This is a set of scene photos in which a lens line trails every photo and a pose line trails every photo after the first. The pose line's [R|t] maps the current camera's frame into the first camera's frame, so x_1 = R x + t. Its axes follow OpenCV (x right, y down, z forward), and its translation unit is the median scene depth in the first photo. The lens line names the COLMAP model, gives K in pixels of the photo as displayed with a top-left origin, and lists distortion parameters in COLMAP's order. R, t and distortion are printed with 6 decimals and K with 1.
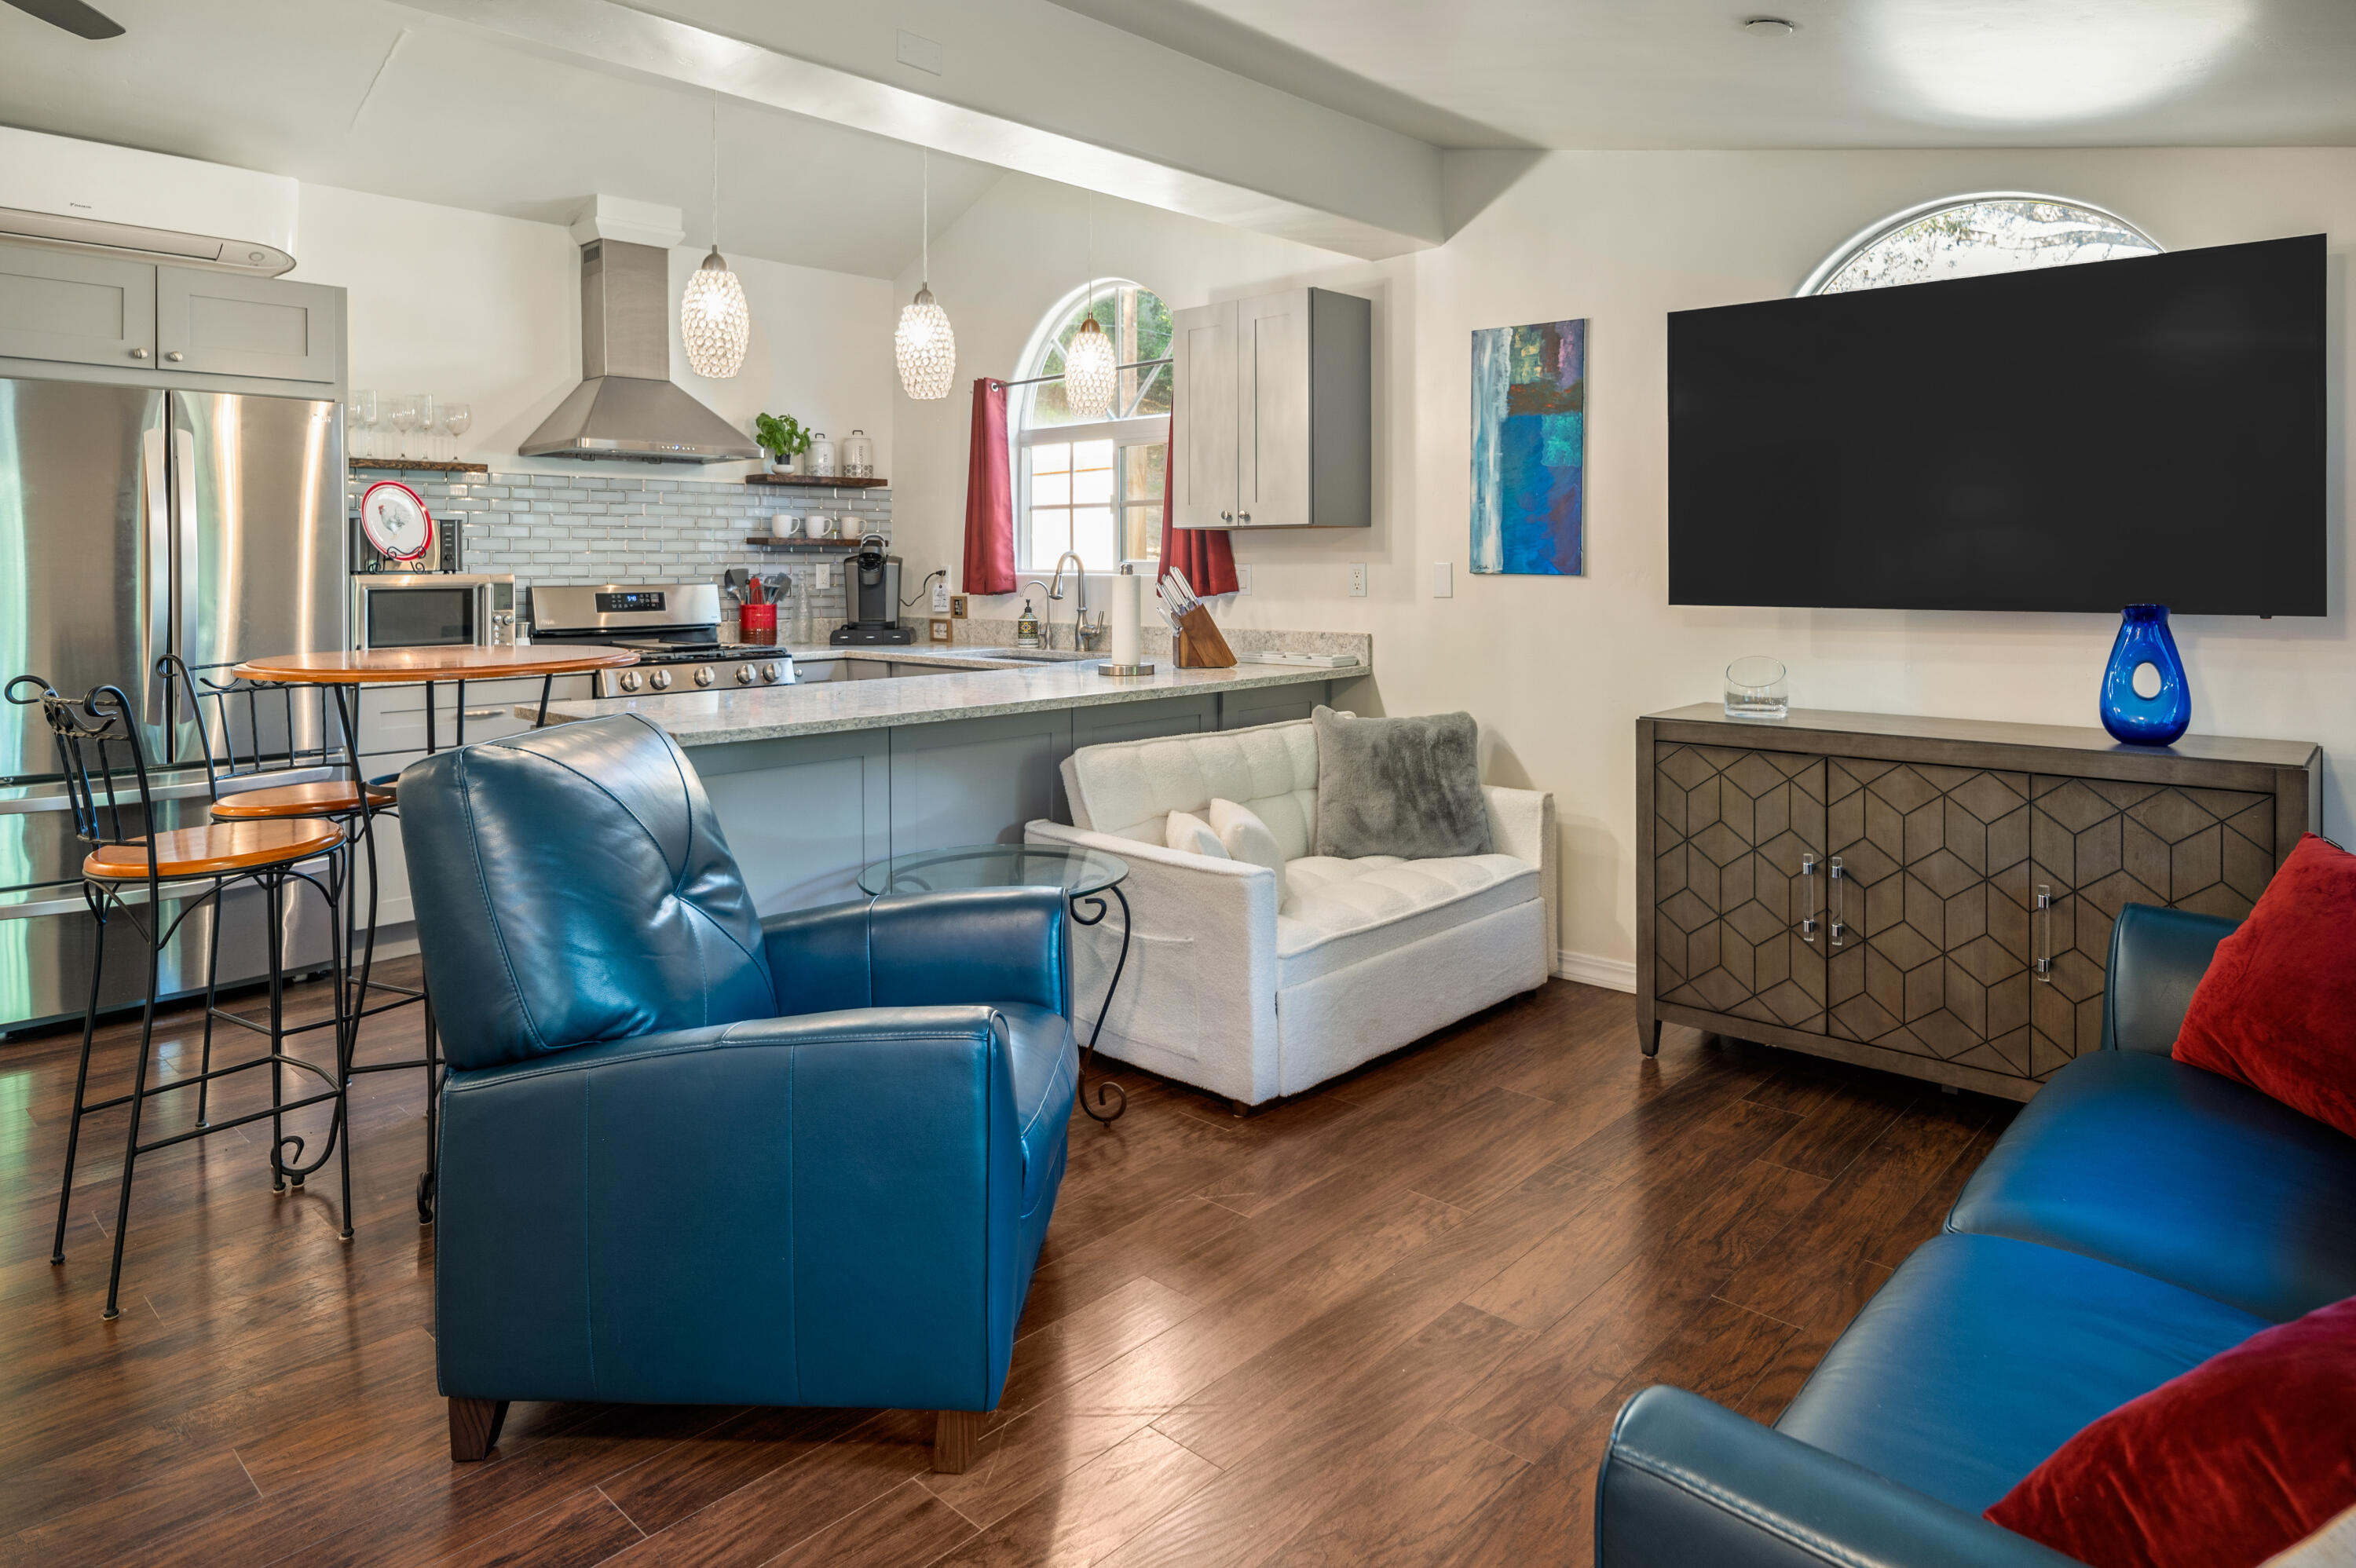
lens RADIAL K [[1405.0, 0, 1195.4], [0, 1405.0, 571.7], [0, 0, 1]] dist [0.014938, 0.001730]
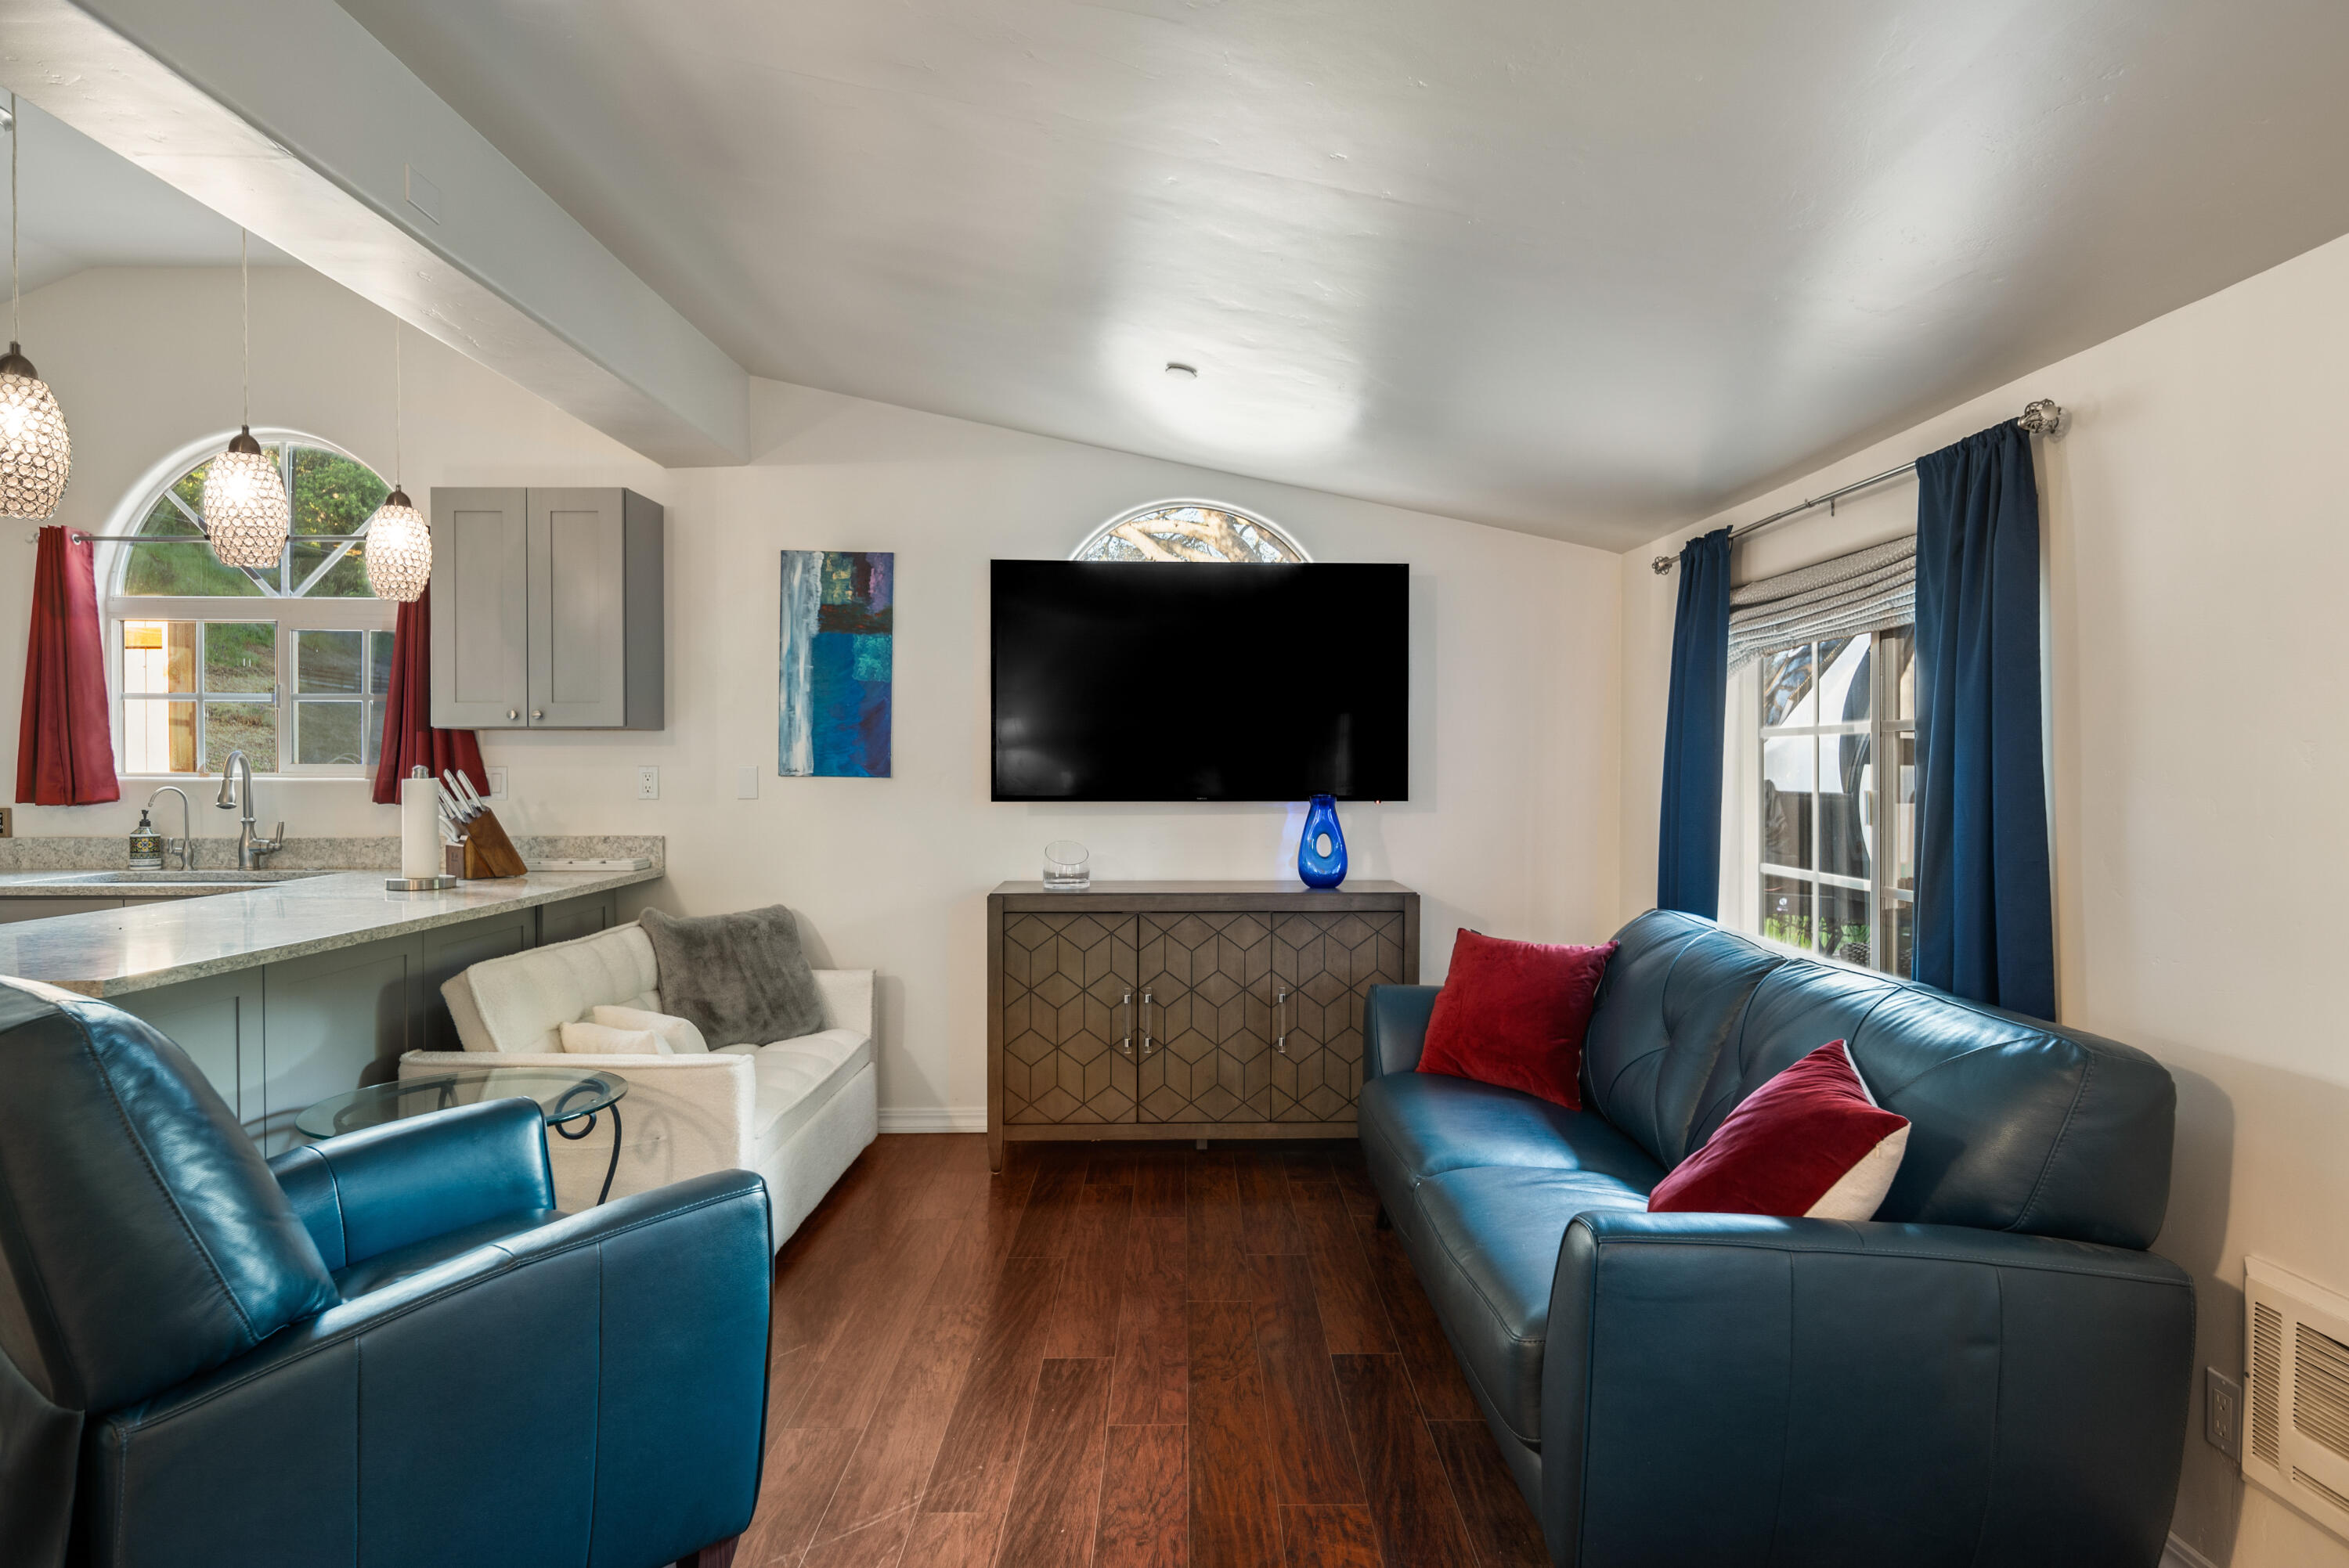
lens RADIAL K [[1400.8, 0, 1185.8], [0, 1400.8, 783.5], [0, 0, 1]] dist [0.014938, 0.001730]
pose [[0.731033, -0.005179, 0.682322, -0.317998], [0.001632, 0.999982, 0.005842, 0.001191], [-0.682340, -0.003157, 0.731028, 0.004470]]
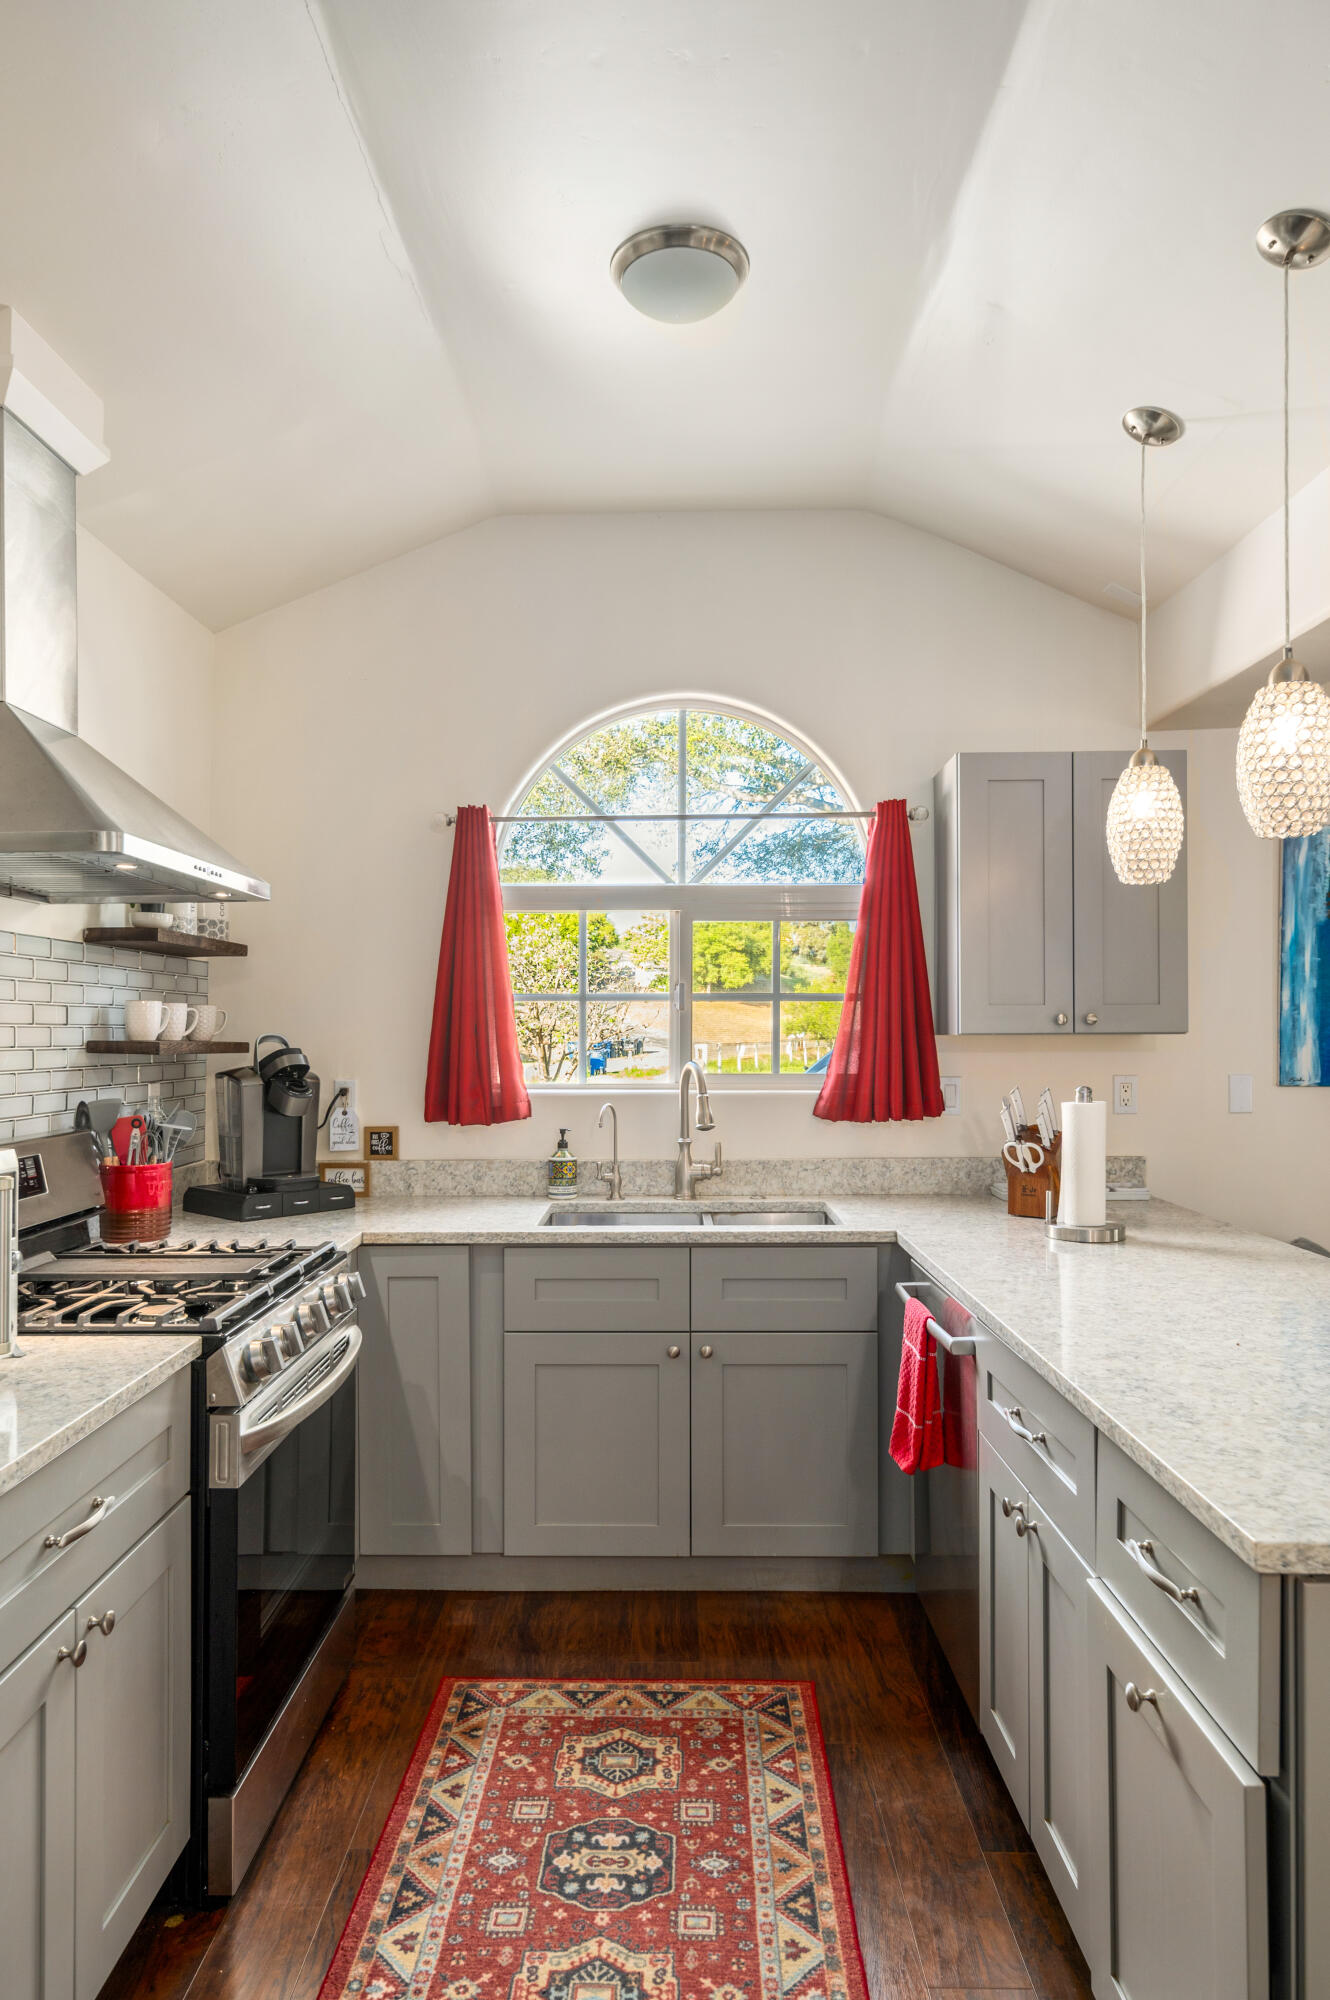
lens RADIAL K [[1192.9, 0, 673.5], [0, 1192.9, 1018.2], [0, 0, 1]] dist [0.014938, 0.001730]
pose [[0.739827, 0.007078, 0.672760, -0.647143], [0.006431, 0.999825, -0.017591, -0.033213], [-0.672767, 0.017341, 0.739651, 0.706856]]
